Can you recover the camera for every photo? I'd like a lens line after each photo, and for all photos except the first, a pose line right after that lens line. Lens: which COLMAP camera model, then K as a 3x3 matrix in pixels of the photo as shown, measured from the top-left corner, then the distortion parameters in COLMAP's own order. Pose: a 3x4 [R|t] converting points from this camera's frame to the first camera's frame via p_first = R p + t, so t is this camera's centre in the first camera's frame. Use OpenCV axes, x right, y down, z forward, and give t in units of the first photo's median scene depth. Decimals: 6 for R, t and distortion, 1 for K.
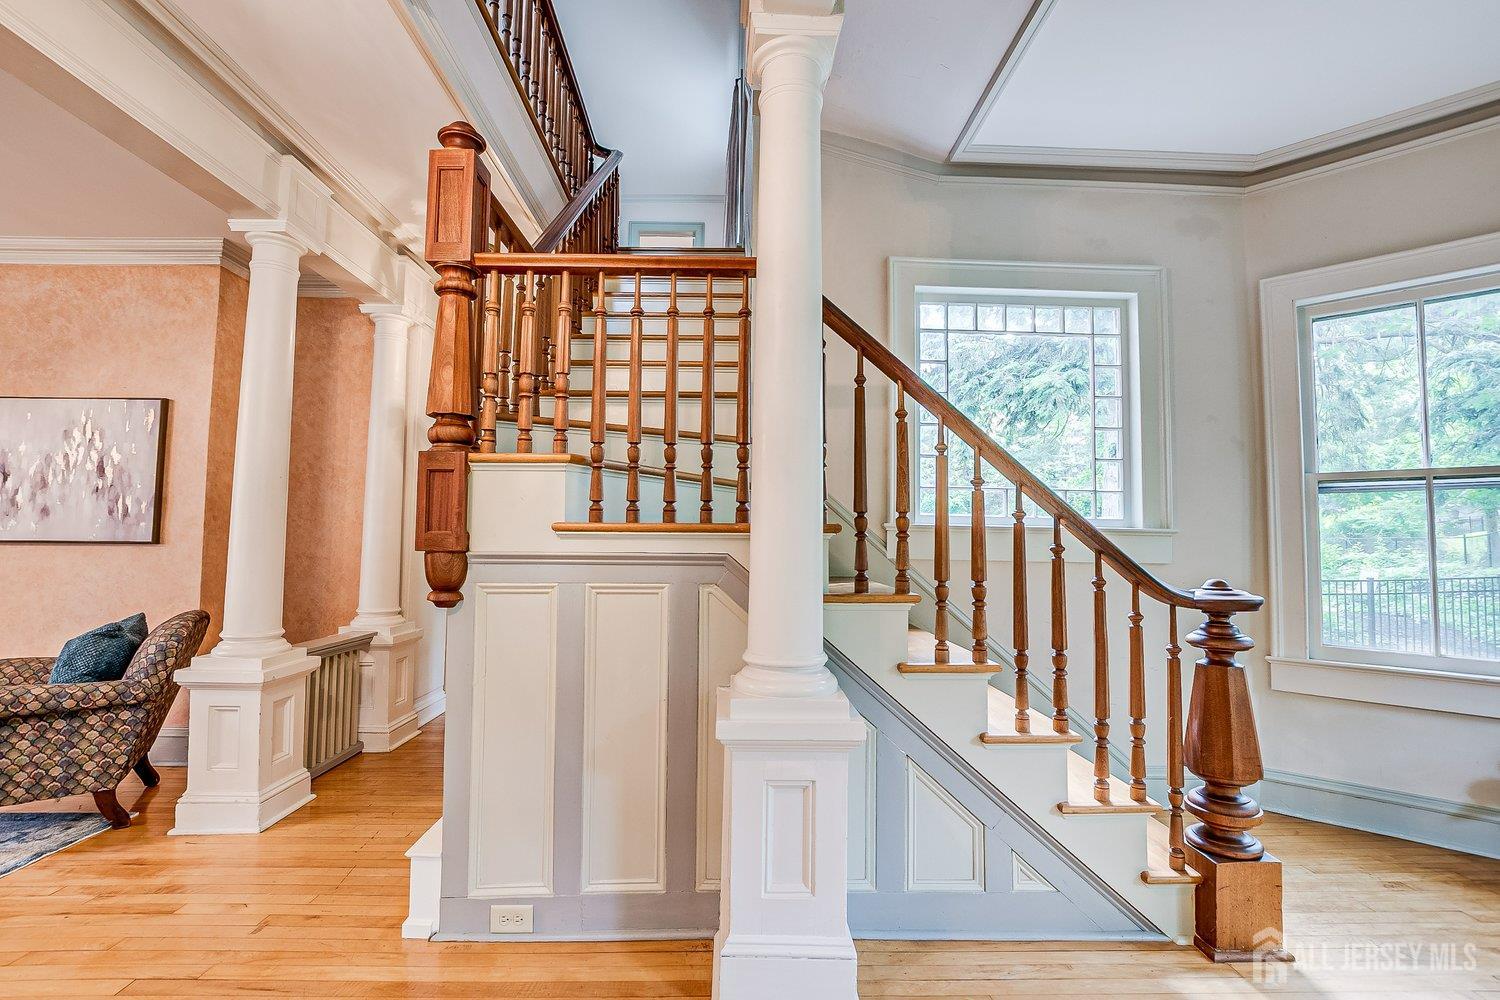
lens RADIAL K [[654.2, 0, 754.2], [0, 654.2, 504.1], [0, 0, 1]] dist [-0.023770, 0.004382]
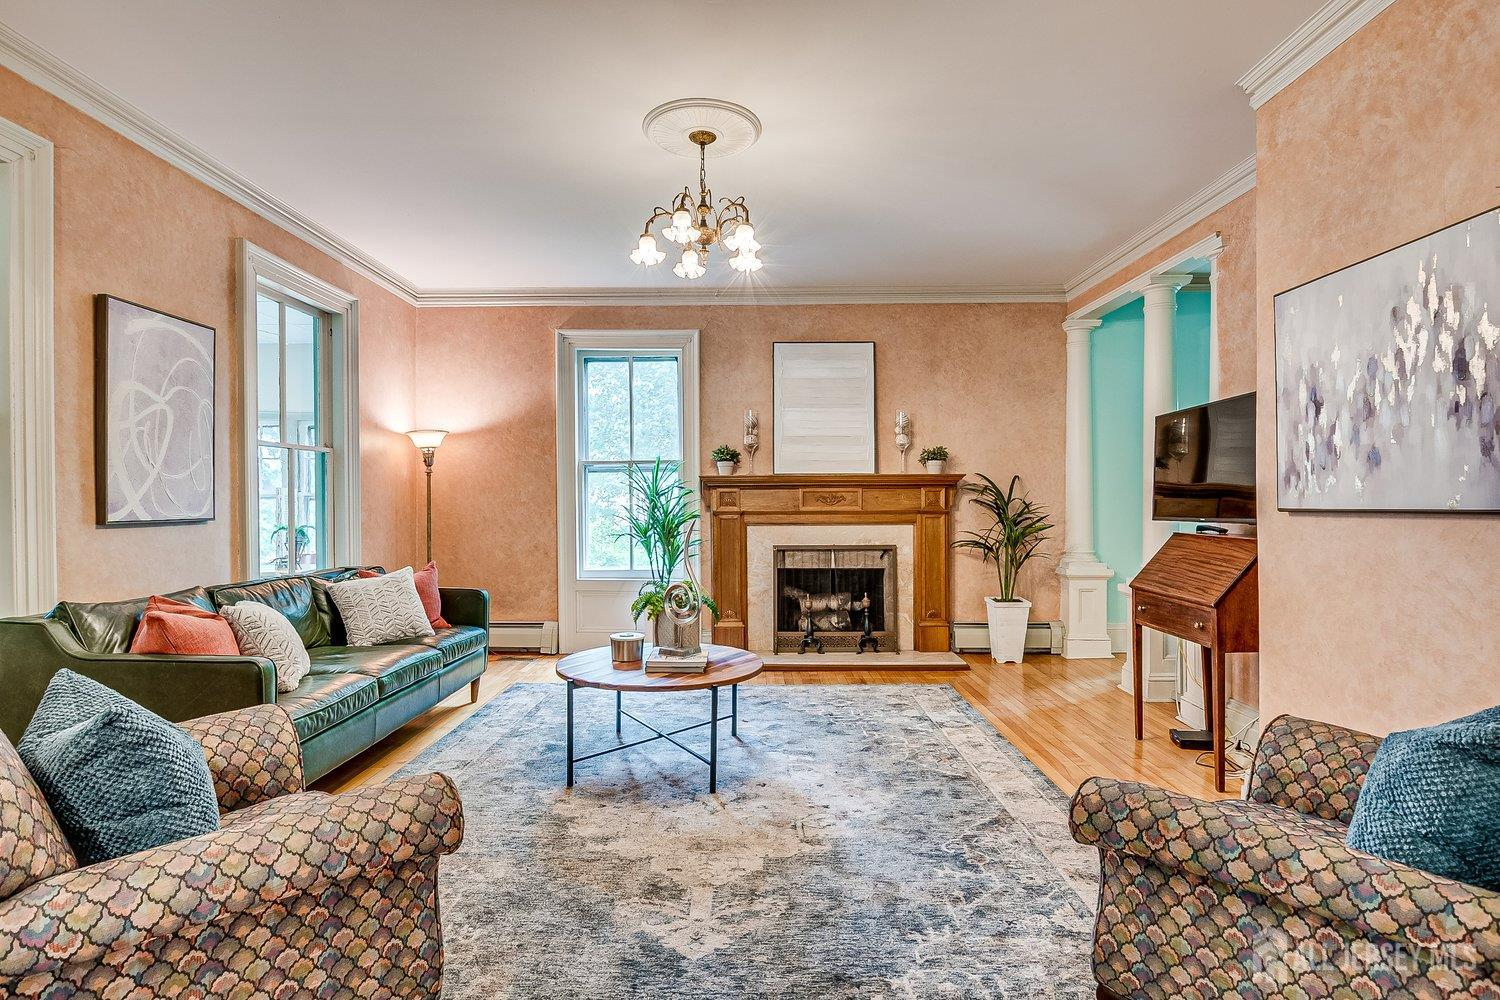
lens RADIAL K [[752.2, 0, 744.3], [0, 752.2, 504.7], [0, 0, 1]] dist [-0.017062, 0.002915]
pose [[-0.028815, -0.009364, -0.999541, -0.428449], [0.061348, 0.998054, -0.011119, 0.025712], [0.997700, -0.061641, -0.028184, 0.454355]]
